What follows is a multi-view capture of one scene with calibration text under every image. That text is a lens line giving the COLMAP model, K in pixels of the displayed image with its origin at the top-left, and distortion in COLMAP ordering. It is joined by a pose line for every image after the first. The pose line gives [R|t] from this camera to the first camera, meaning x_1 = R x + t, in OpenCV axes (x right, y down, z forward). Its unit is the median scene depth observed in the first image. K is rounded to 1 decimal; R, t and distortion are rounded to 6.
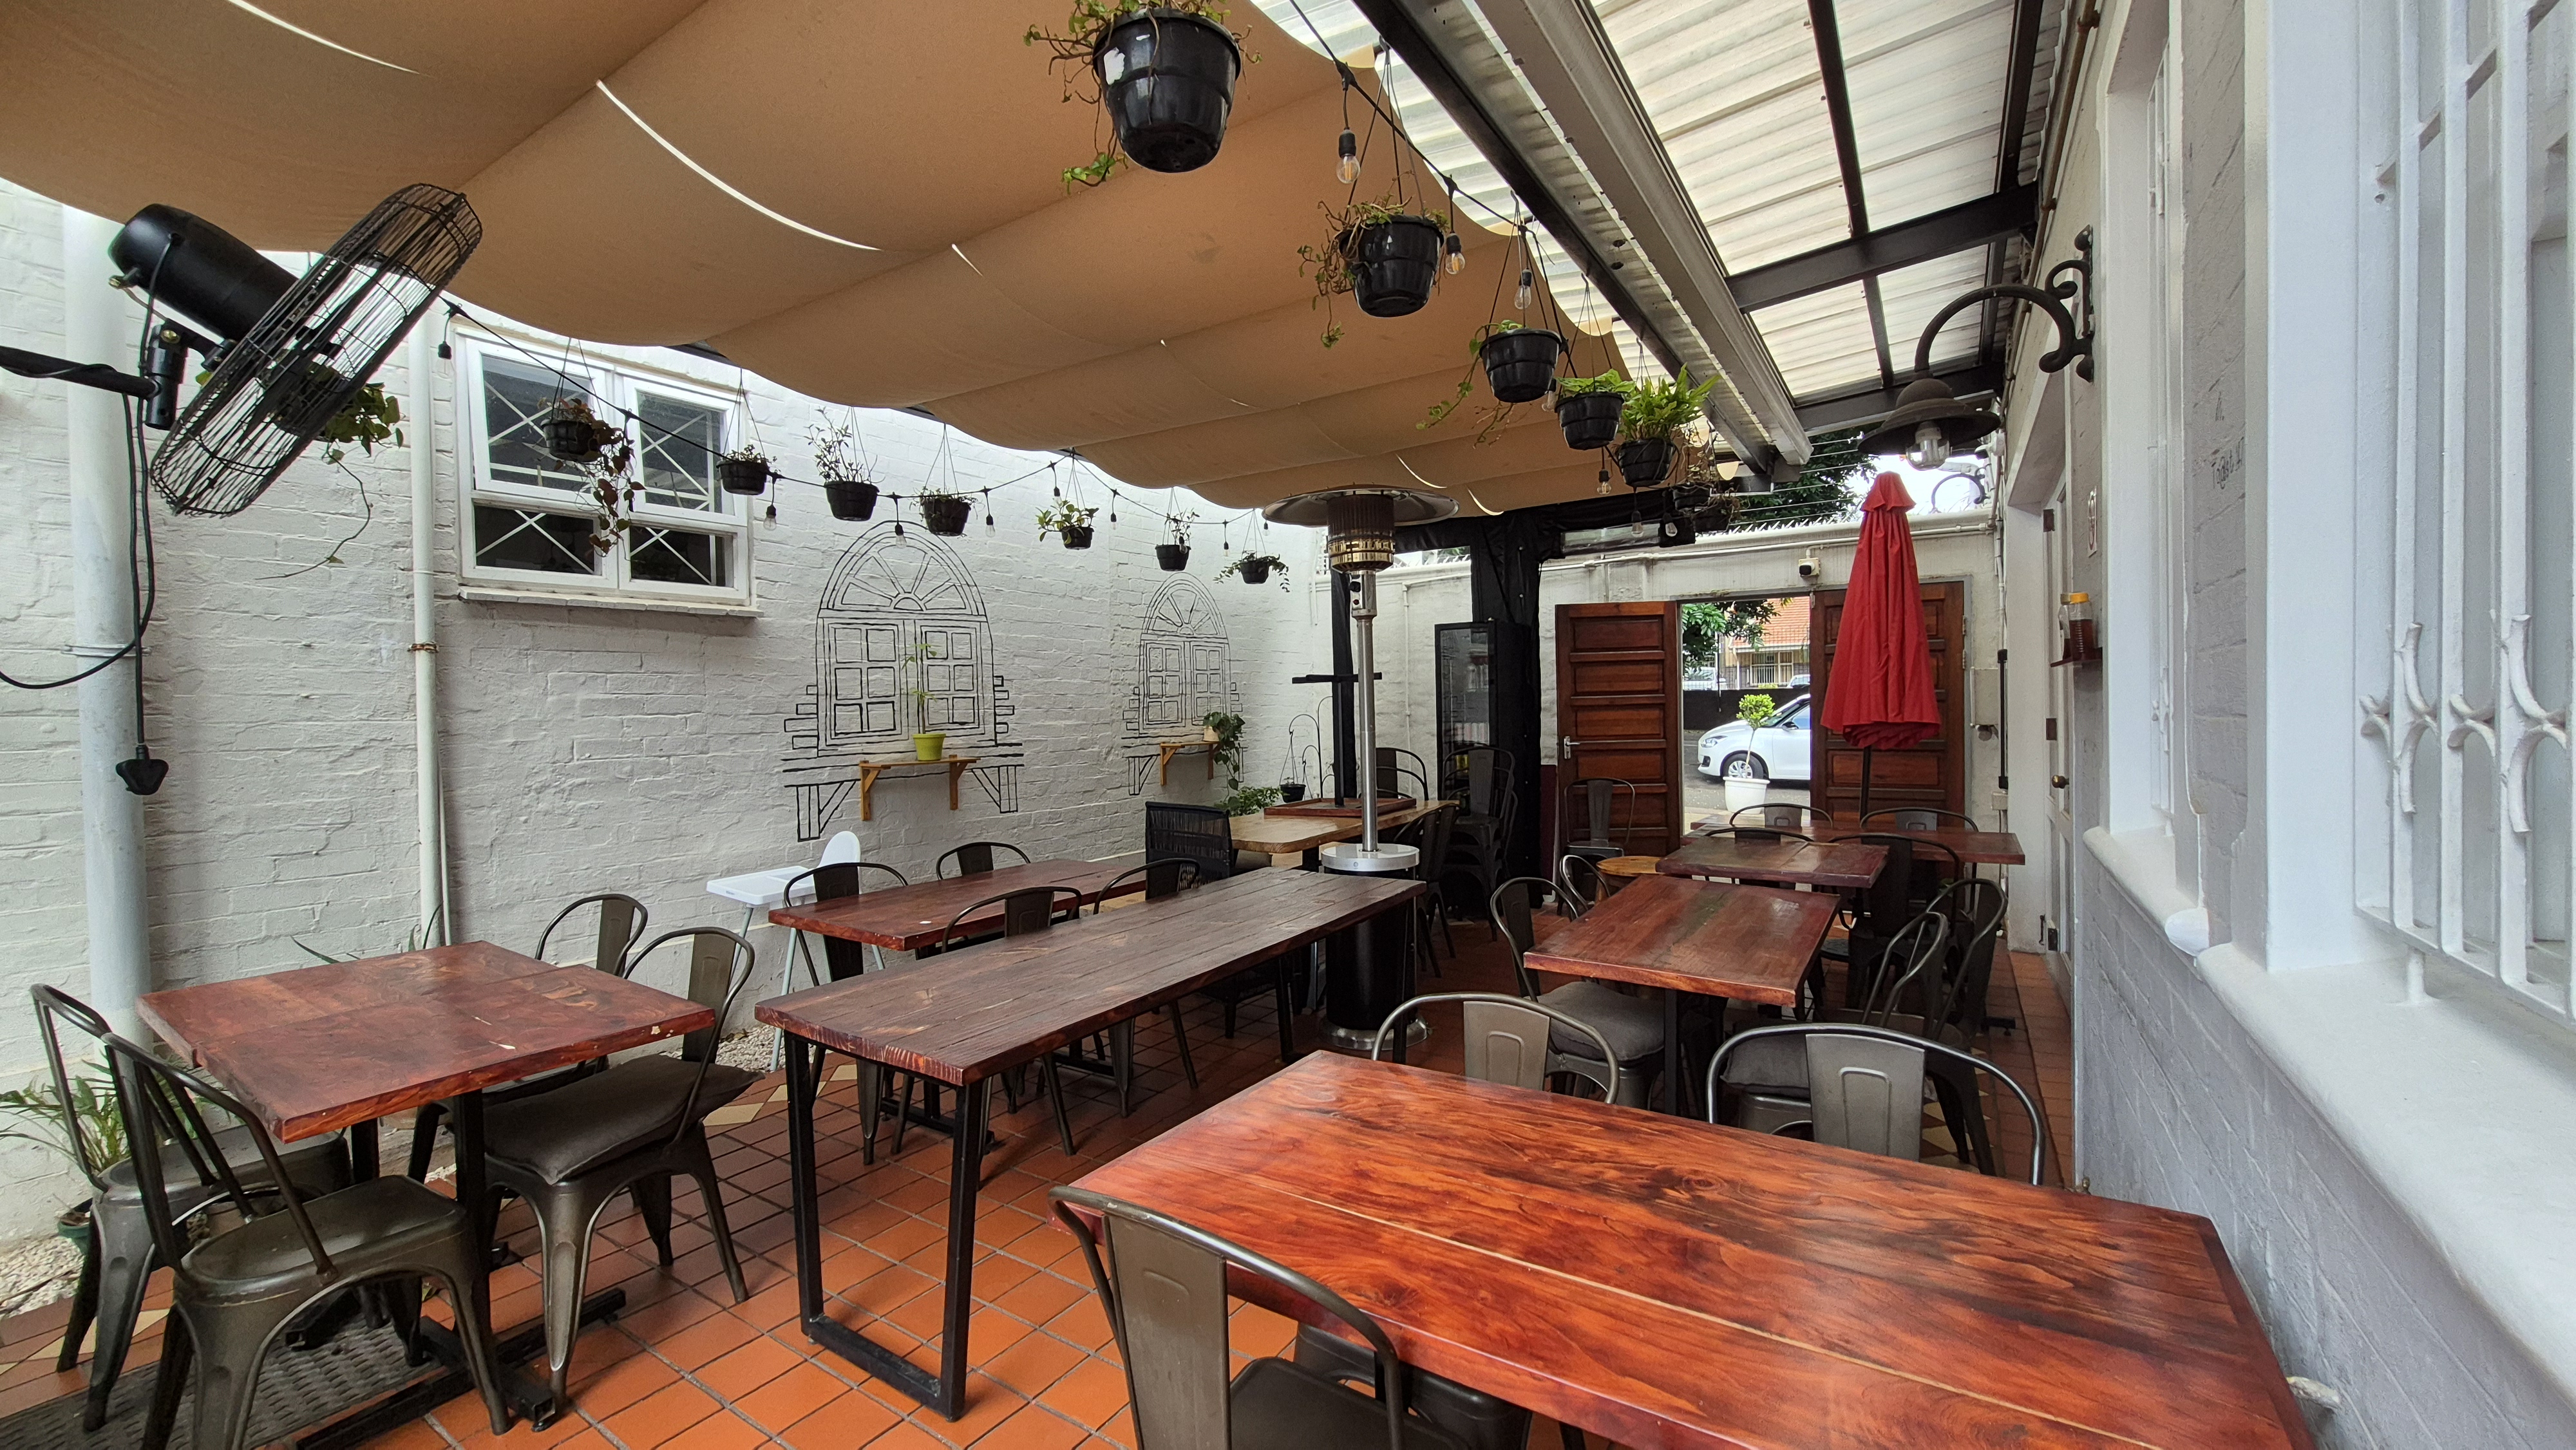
lens RADIAL K [[1013.8, 0, 1288.8], [0, 1013.8, 718.8], [0, 0, 1]] dist [0.002005, -0.000091]
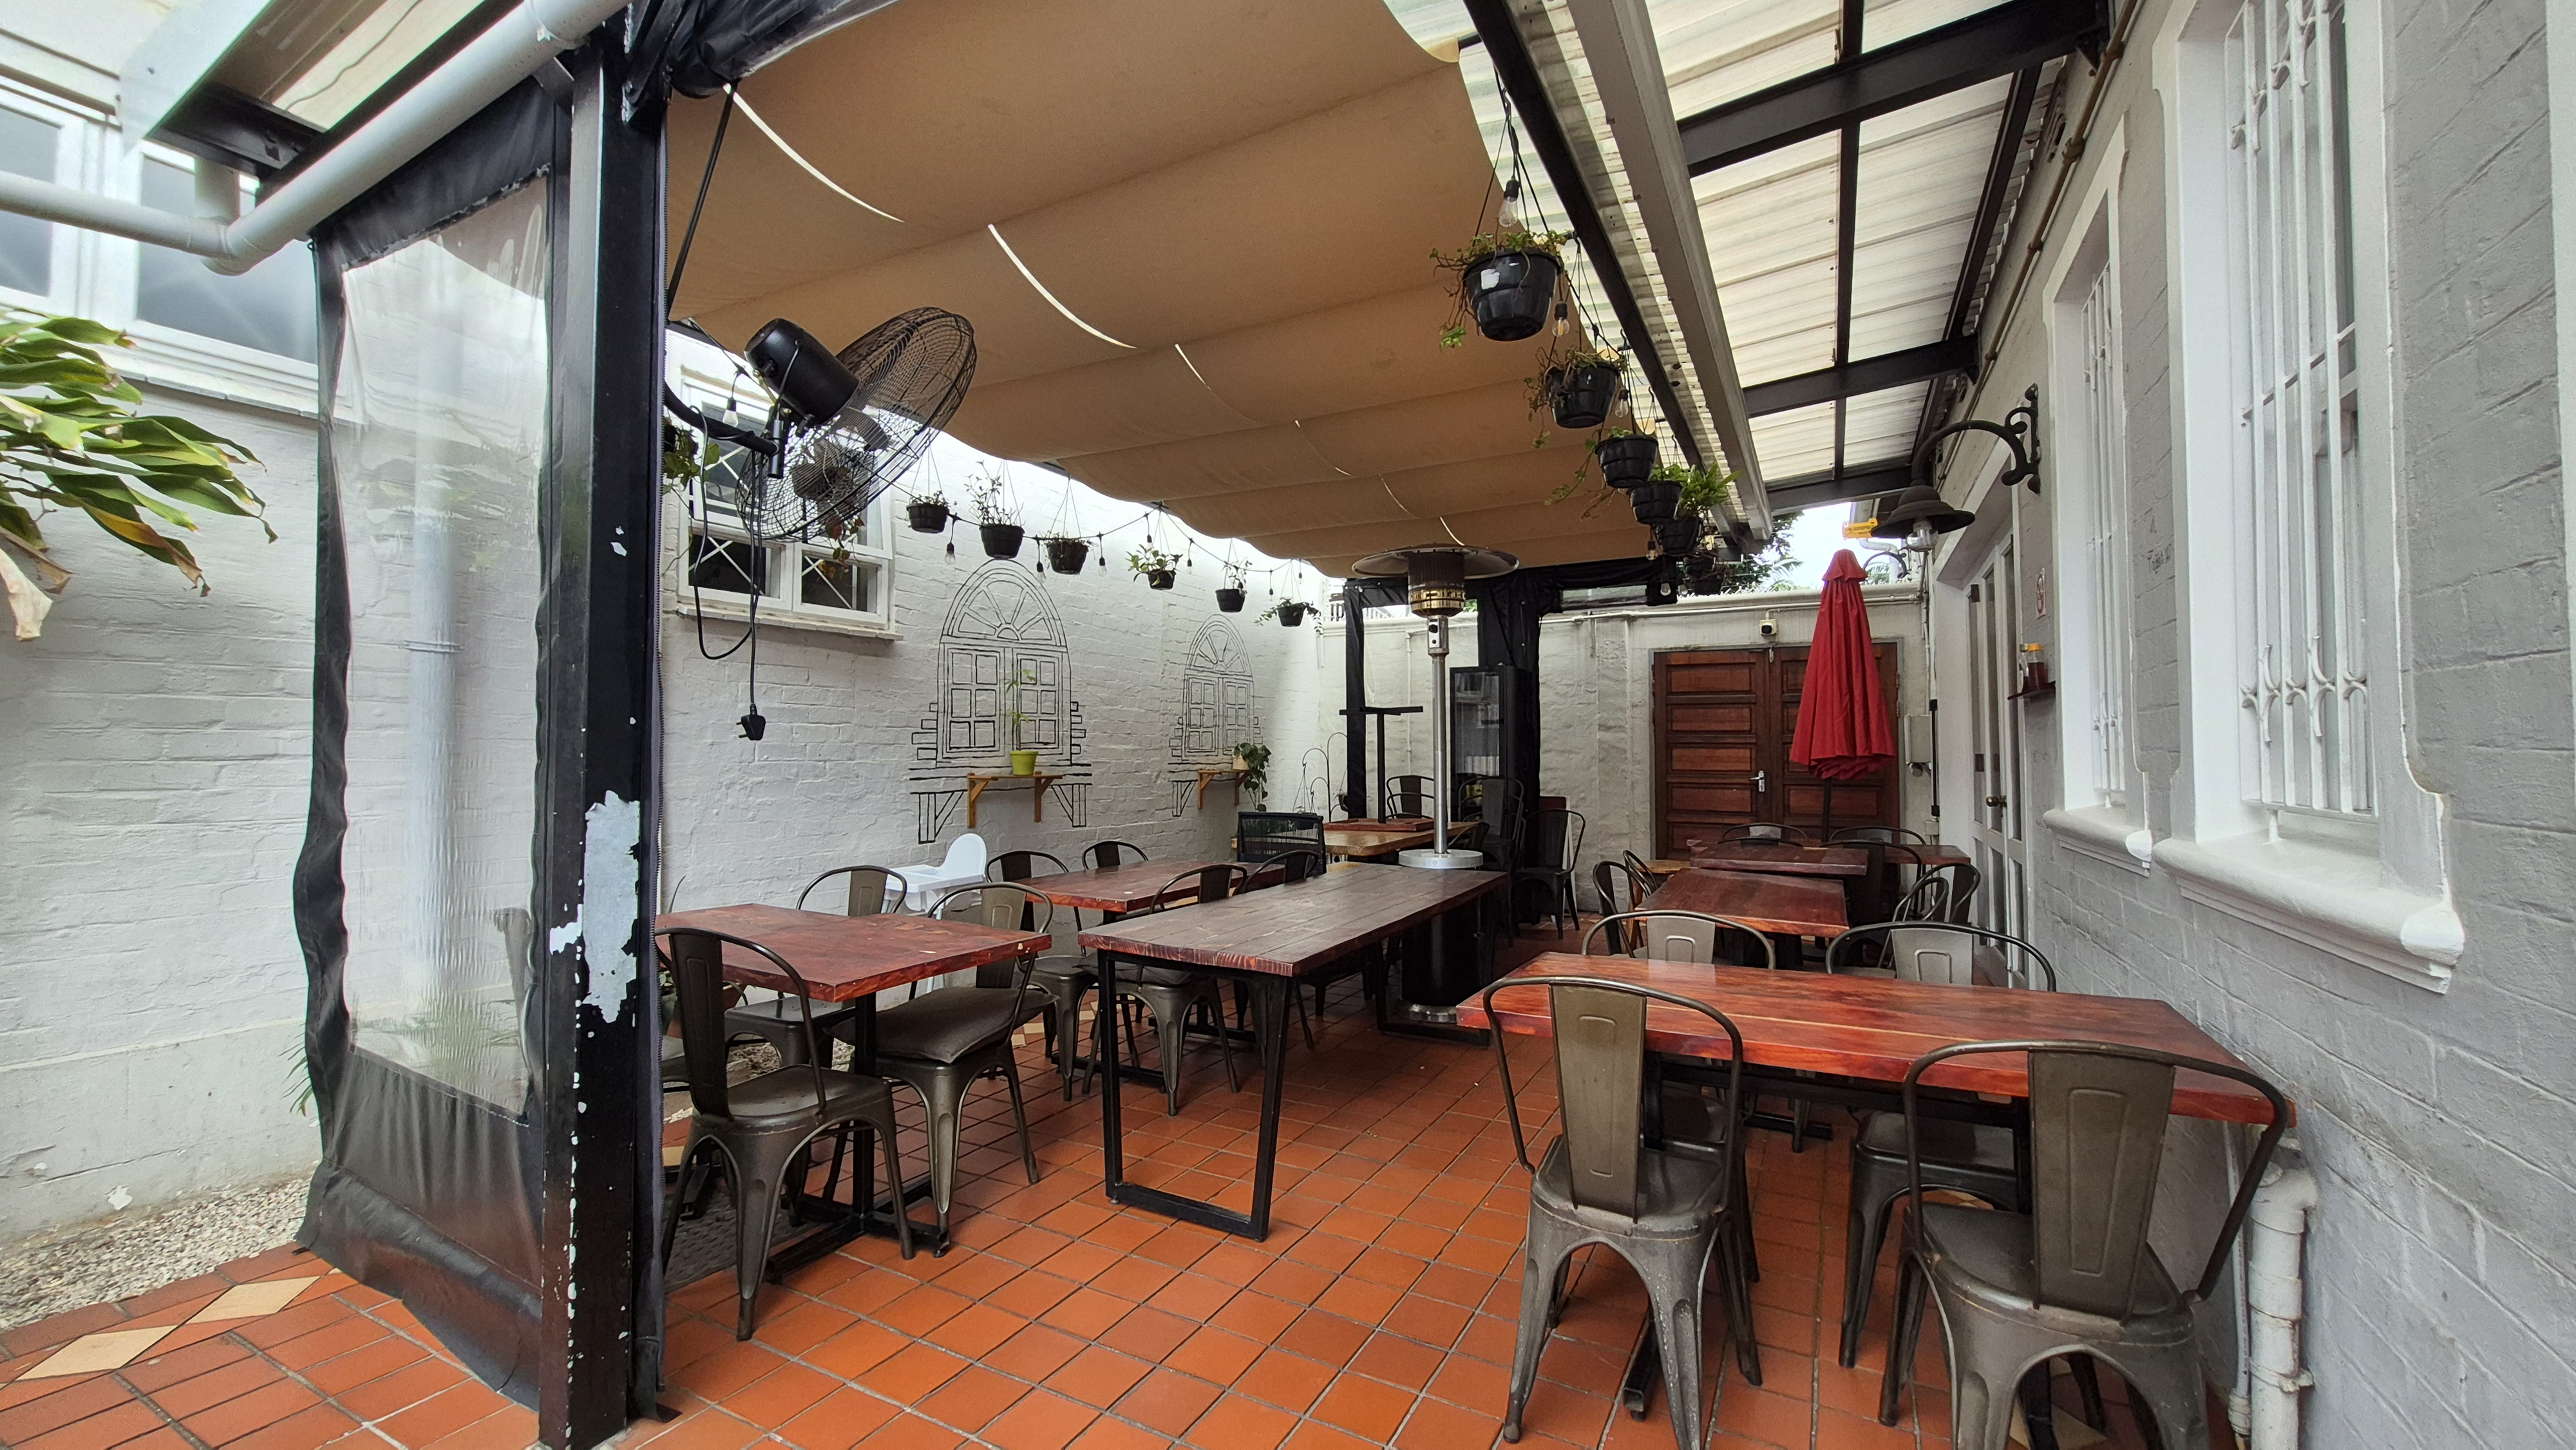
lens RADIAL K [[1029.8, 0, 1288.0], [0, 1029.8, 725.0], [0, 0, 1]] dist [0.002241, 0.000111]
pose [[0.995593, 0.022266, 0.091097, -0.178849], [-0.018058, 0.998743, -0.046755, 0.035140], [-0.092024, 0.044904, 0.994744, -0.150118]]
